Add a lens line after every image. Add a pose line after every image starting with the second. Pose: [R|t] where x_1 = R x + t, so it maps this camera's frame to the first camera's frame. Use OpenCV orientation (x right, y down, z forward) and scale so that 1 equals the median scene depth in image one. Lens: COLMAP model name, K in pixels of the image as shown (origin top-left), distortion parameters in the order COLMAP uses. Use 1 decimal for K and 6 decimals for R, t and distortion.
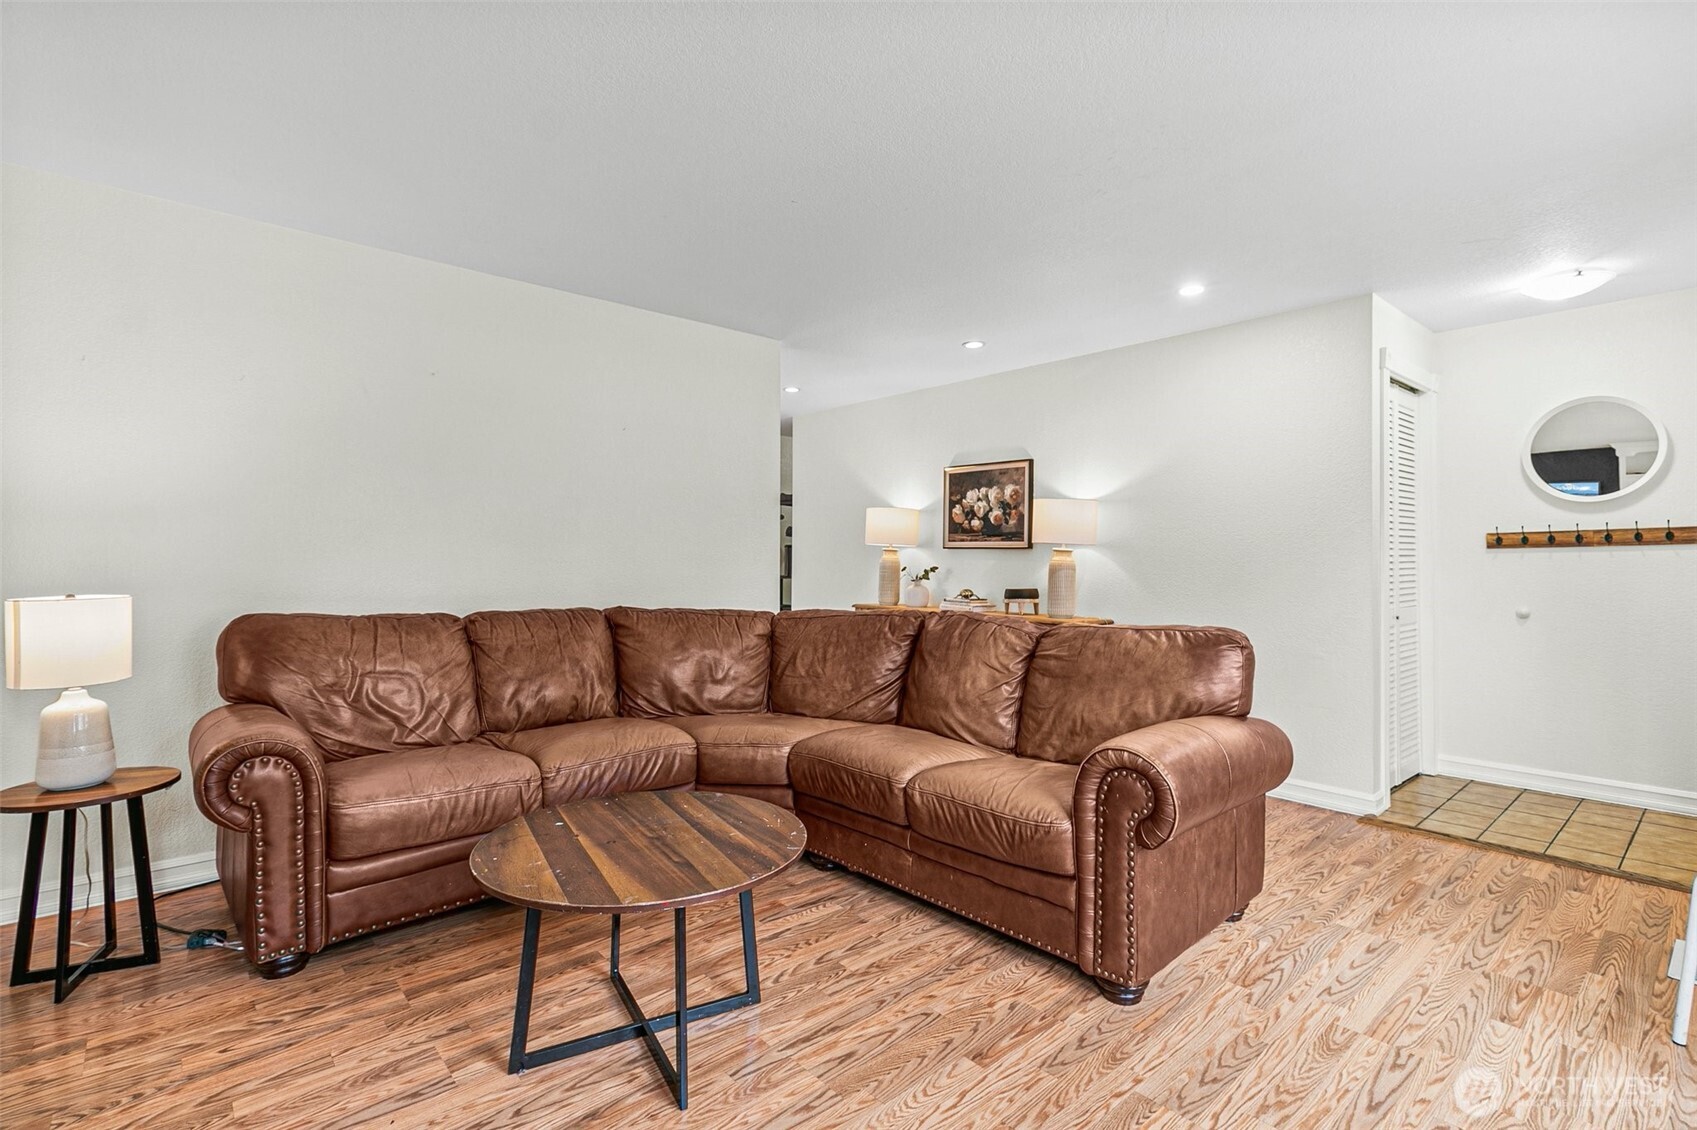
lens RADIAL K [[795.0, 0, 845.8], [0, 795.0, 564.6], [0, 0, 1]] dist [0.004993, -0.001071]
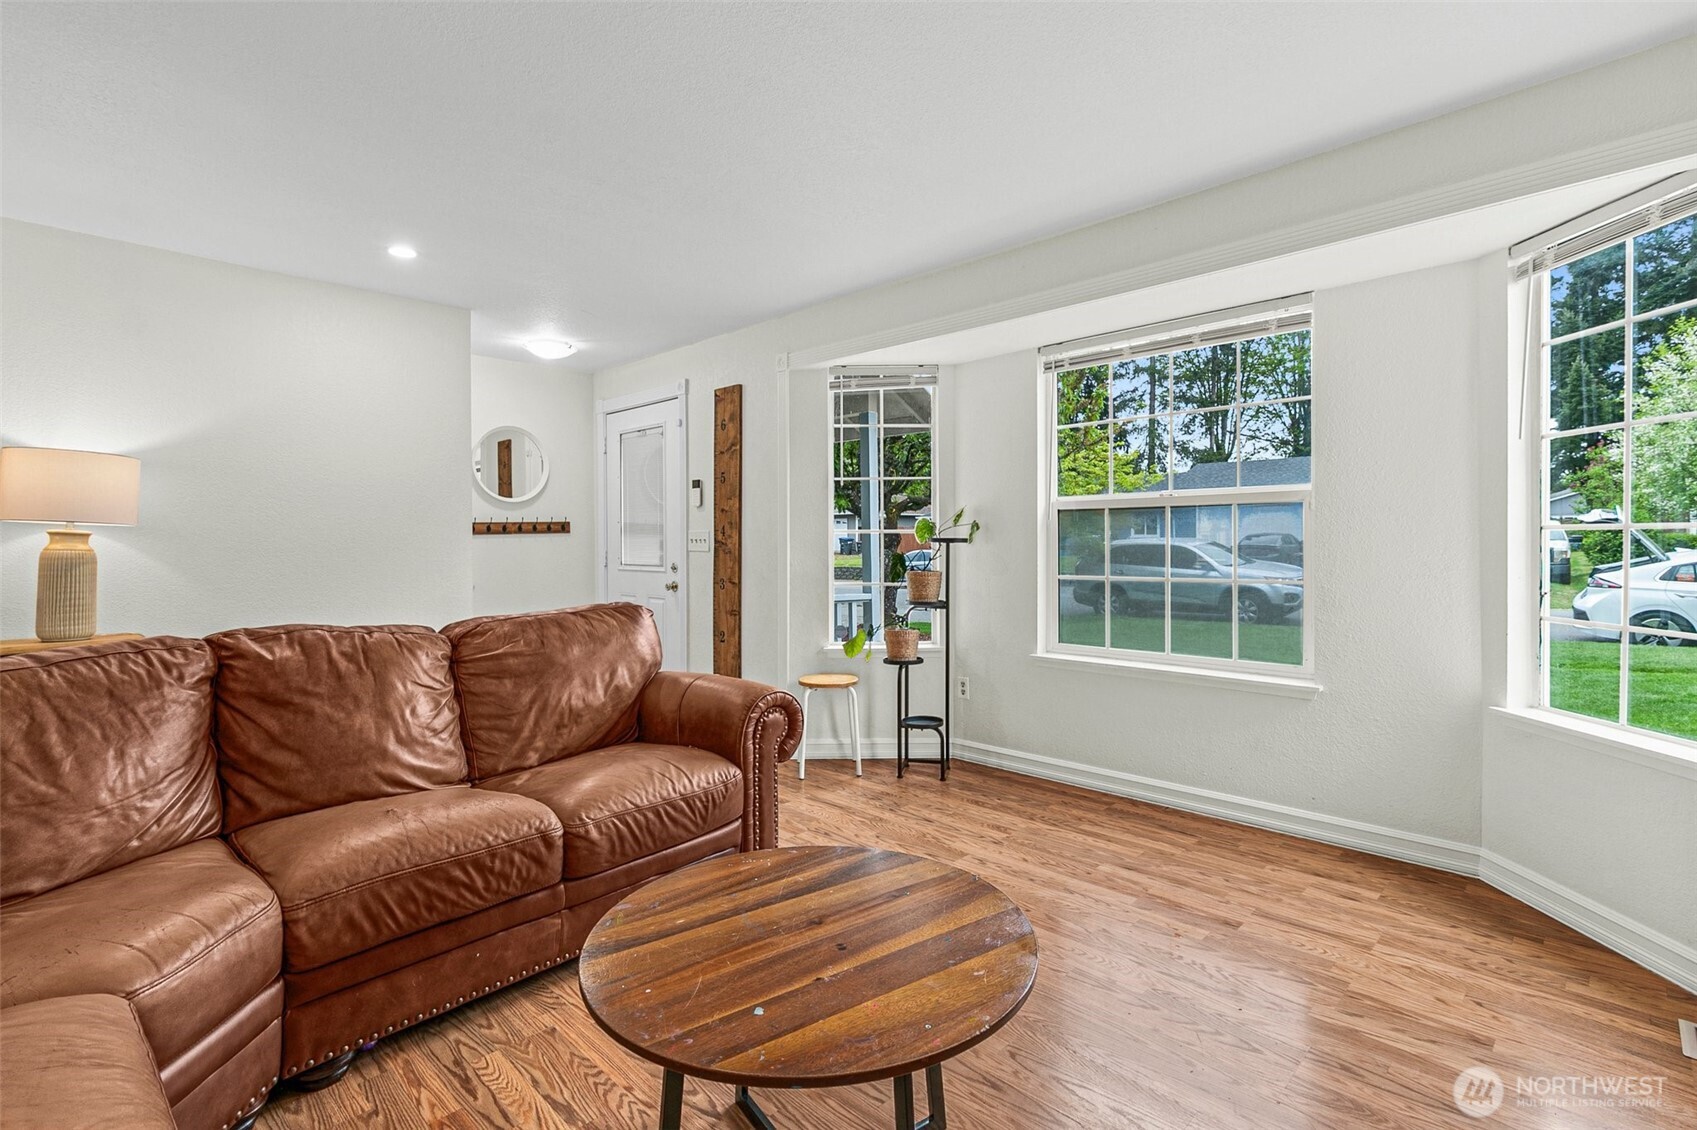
lens RADIAL K [[795.0, 0, 848.7], [0, 795.0, 563.2], [0, 0, 1]] dist [0.004993, -0.001071]
pose [[-0.077196, -0.029686, 0.996574, -0.673046], [0.013214, 0.999438, 0.030795, -0.008829], [-0.996928, 0.015546, -0.076760, 0.710093]]
